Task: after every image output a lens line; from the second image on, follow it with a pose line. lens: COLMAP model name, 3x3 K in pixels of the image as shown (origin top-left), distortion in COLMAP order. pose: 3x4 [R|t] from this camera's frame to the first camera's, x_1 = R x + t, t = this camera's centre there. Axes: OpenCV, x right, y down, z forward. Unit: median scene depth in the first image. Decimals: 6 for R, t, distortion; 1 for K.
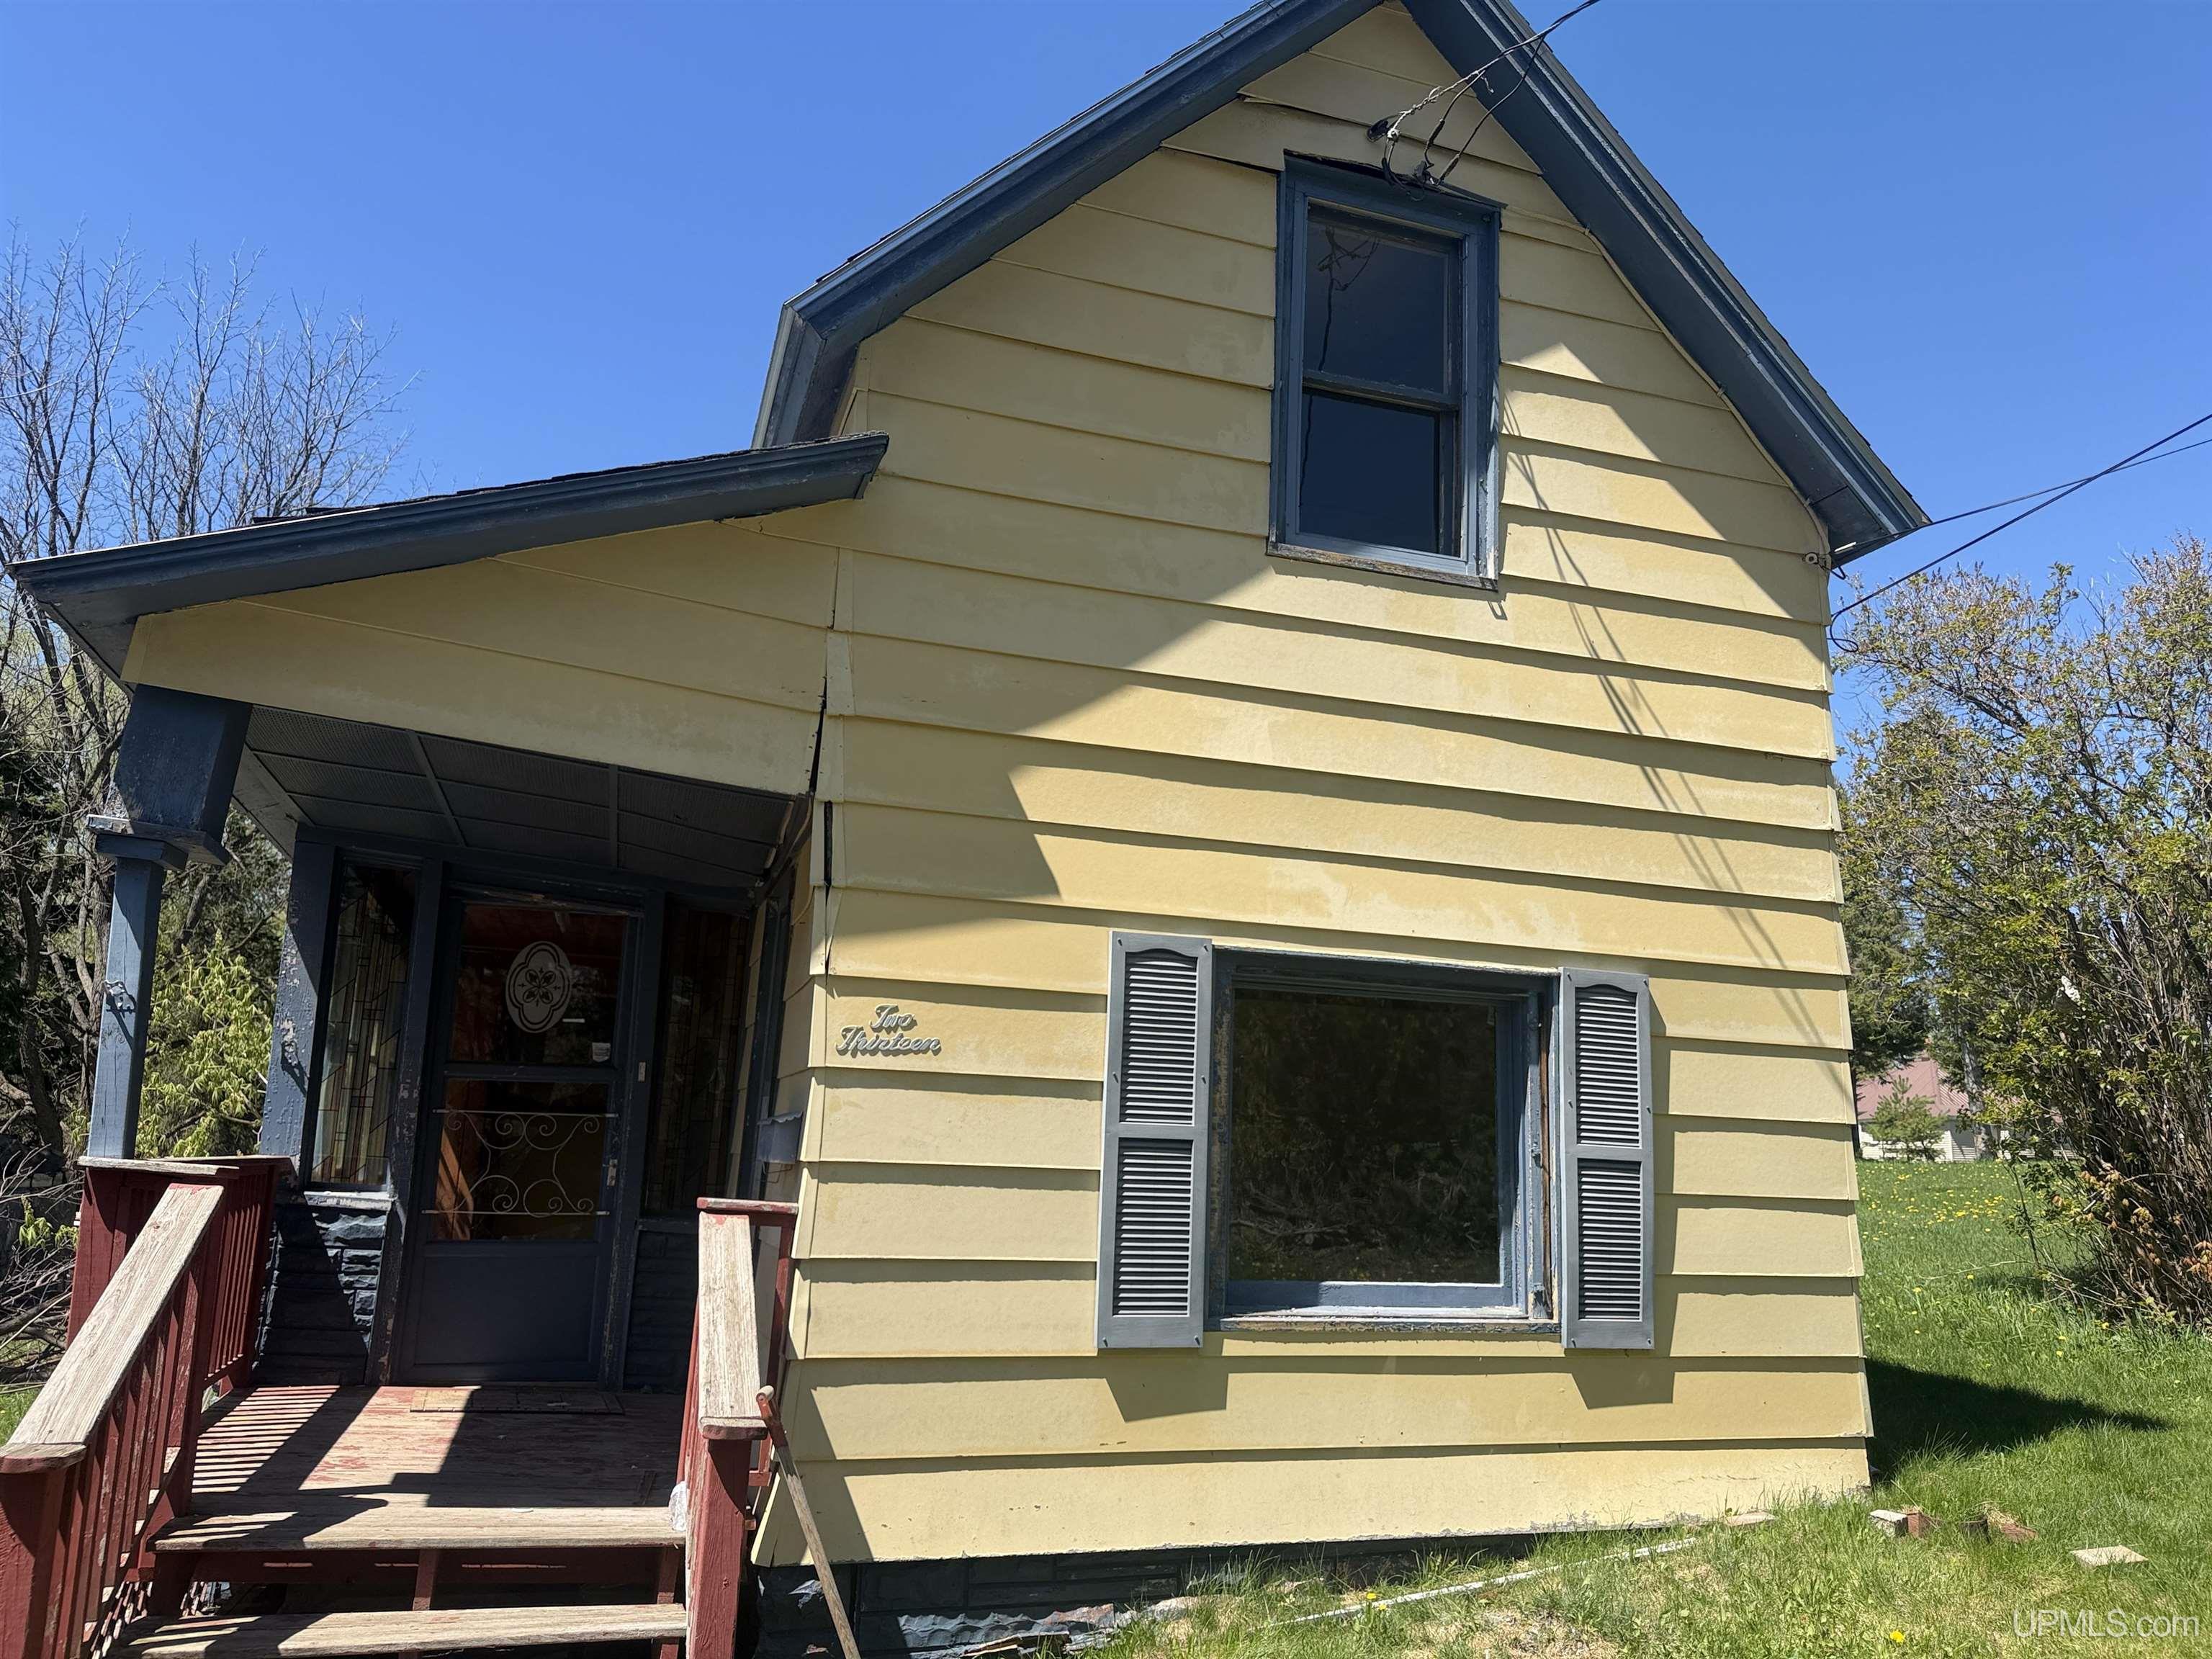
lens RADIAL K [[1555.4, 0, 1106.0], [0, 1555.4, 829.5], [0, 0, 1]] dist [0.121219, -0.134970]
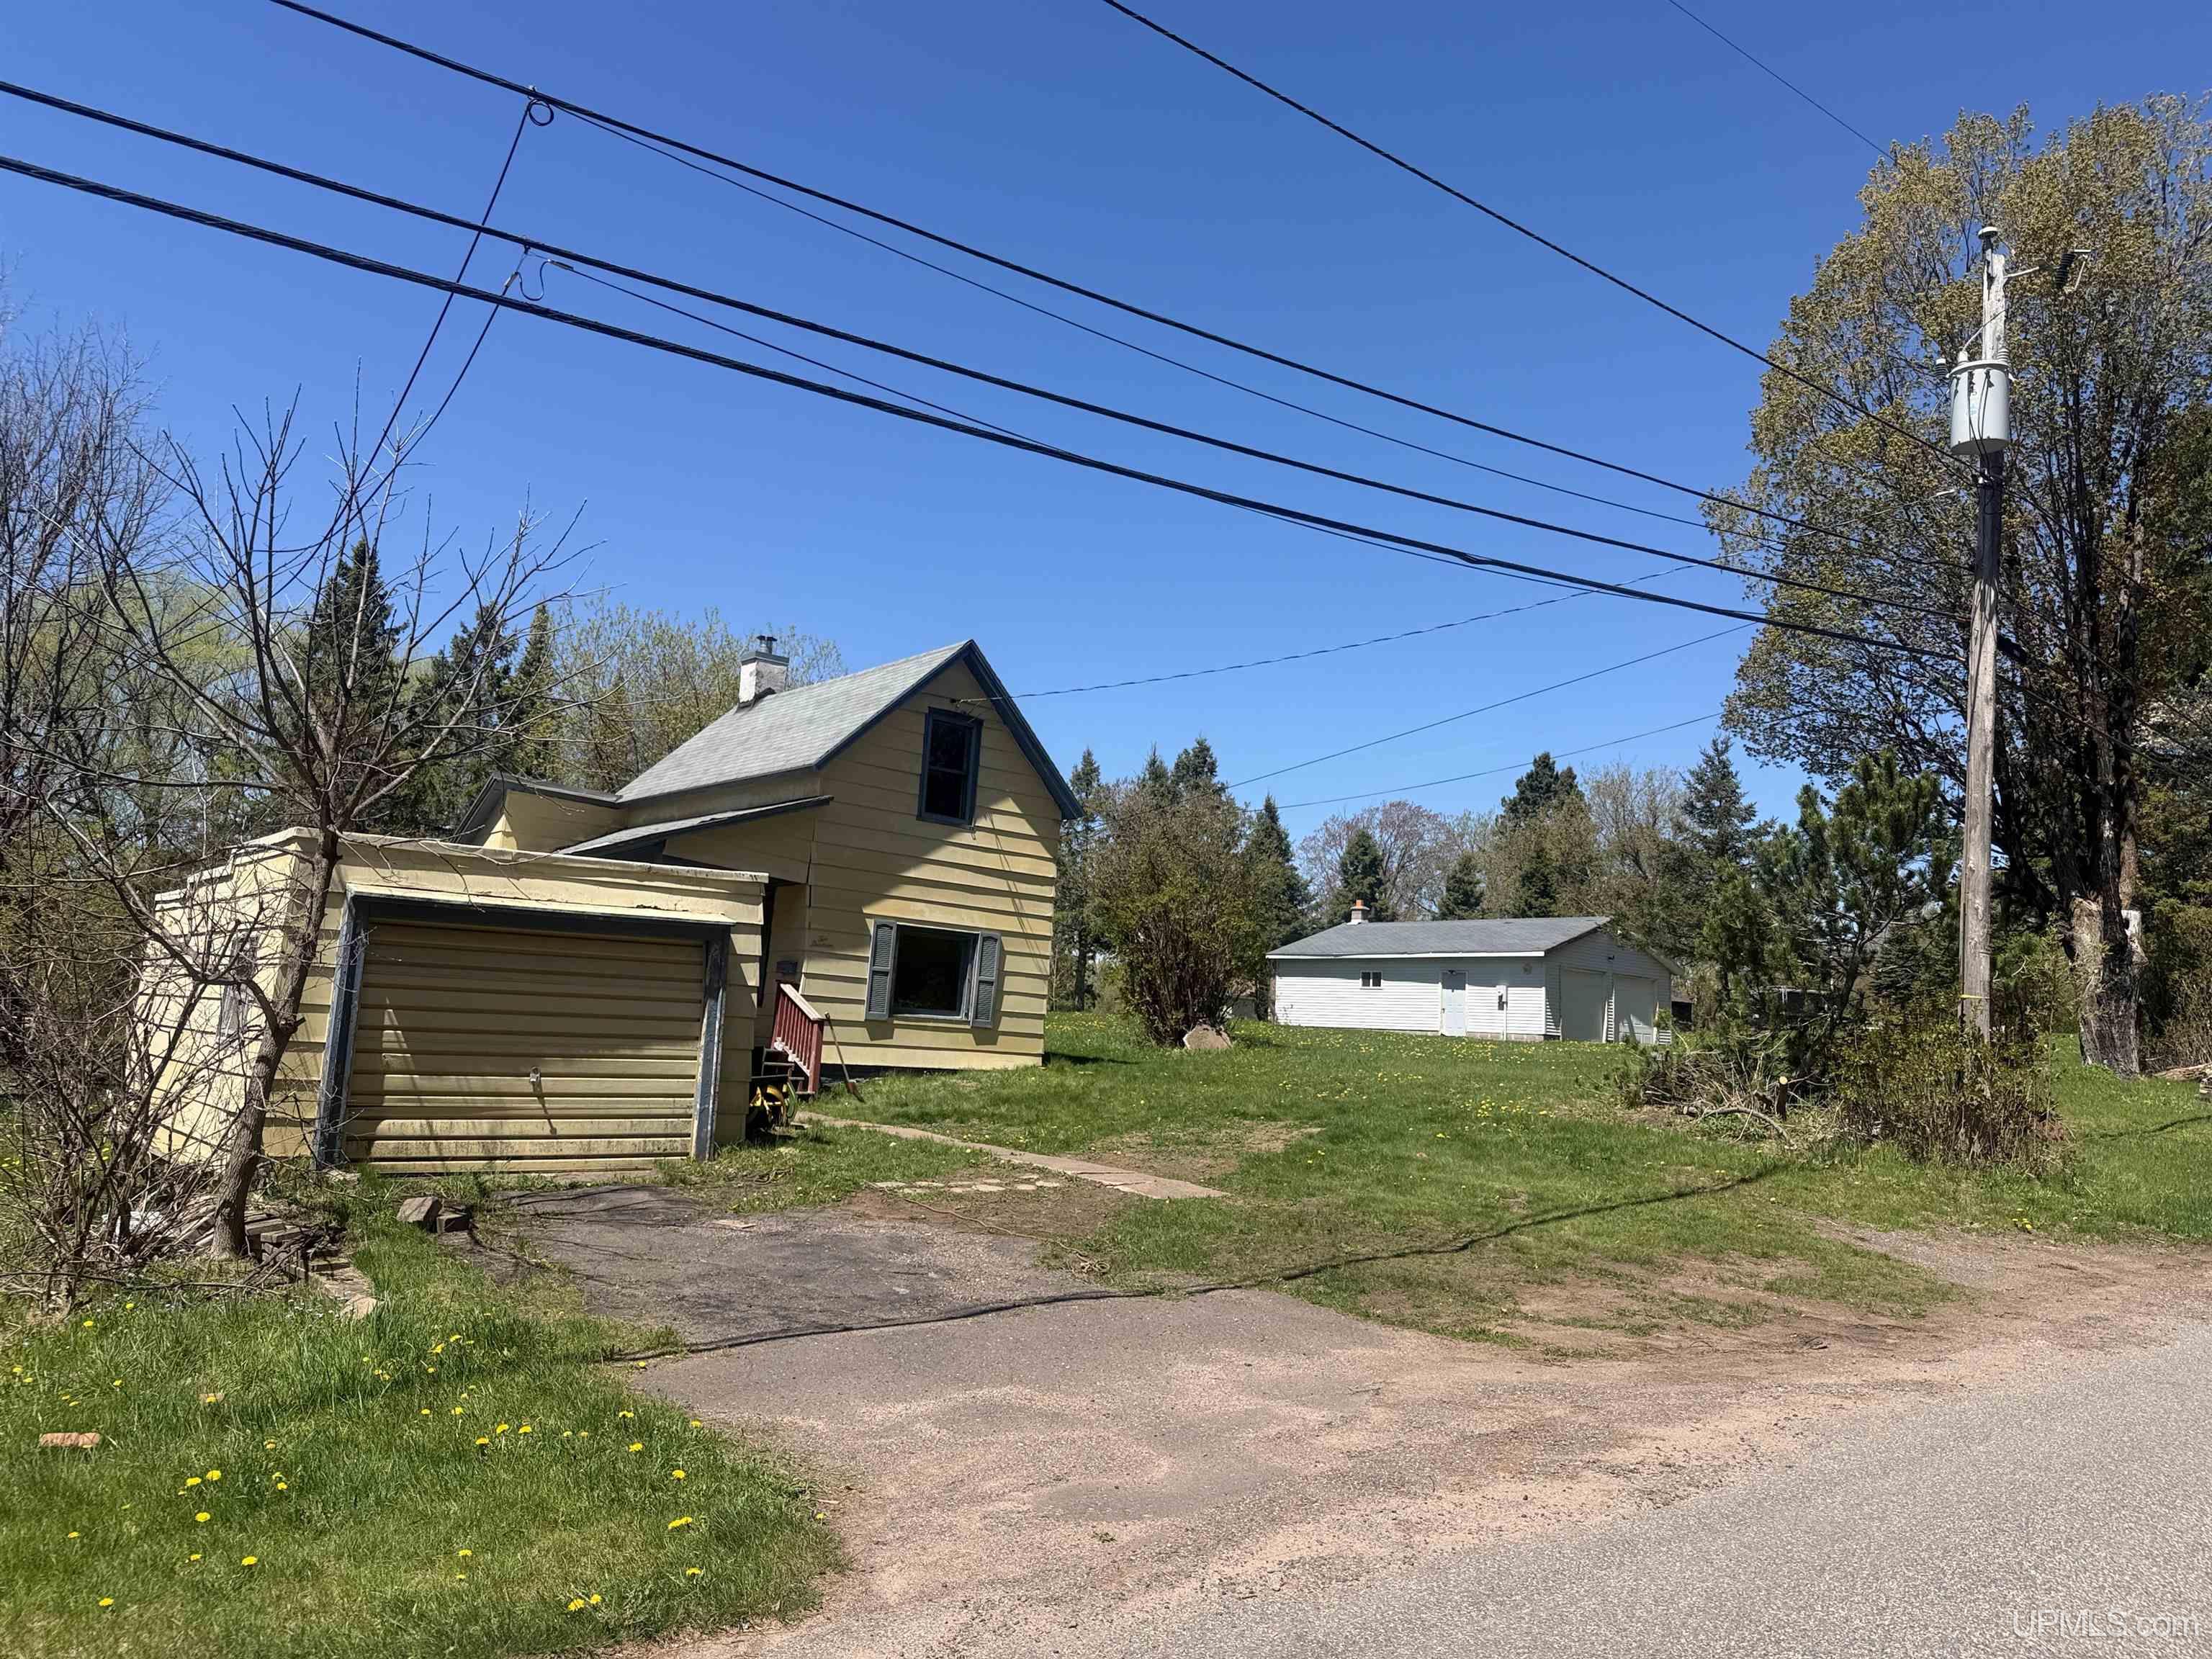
lens RADIAL K [[1576.4, 0, 1117.1], [0, 1576.4, 849.0], [0, 0, 1]] dist [0.185721, -0.346105]
pose [[0.930008, 0.071895, 0.360440, -0.824591], [-0.105479, 0.991637, 0.074362, -0.445520], [-0.352079, -0.107176, 0.929814, -2.740444]]
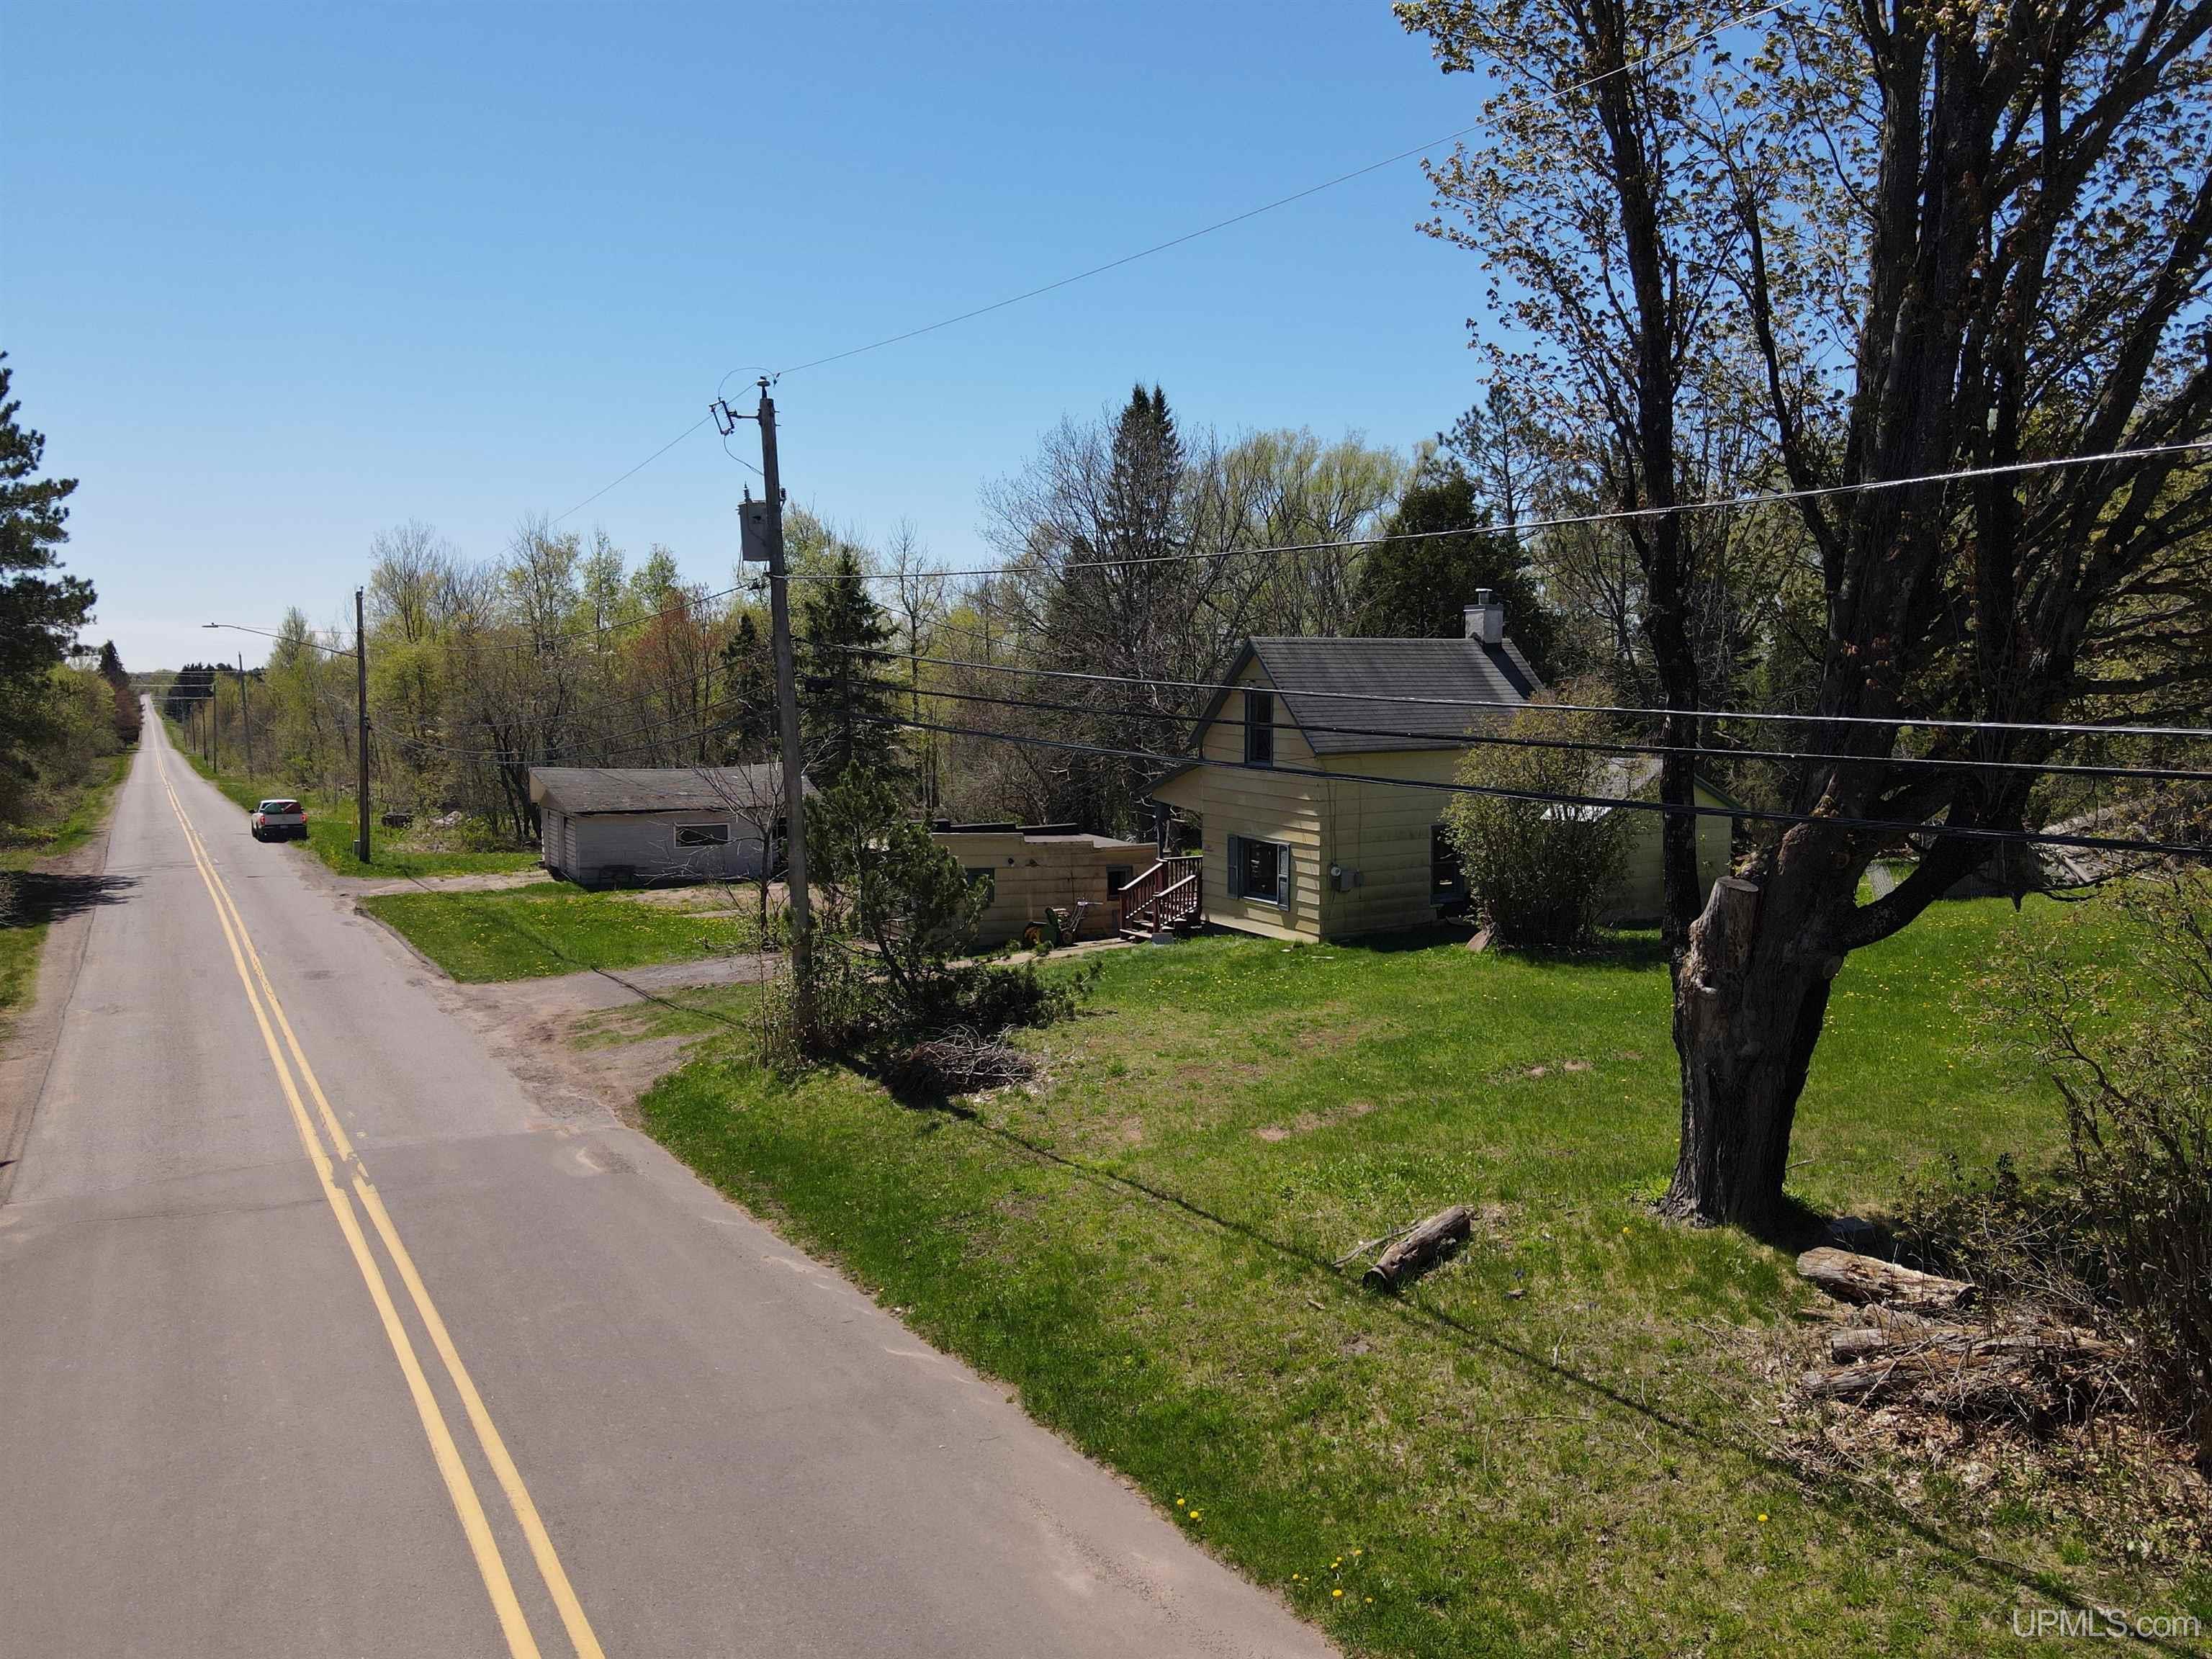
lens RADIAL K [[1631.7, 0, 1106.0], [0, 1631.7, 829.5], [0, 0, 1]] dist [-0.008908, 0.044904]
pose [[0.229215, 0.069222, -0.970911, 5.662770], [0.188436, 0.975443, 0.114032, -0.718786], [0.954962, -0.209092, 0.210542, -0.739785]]
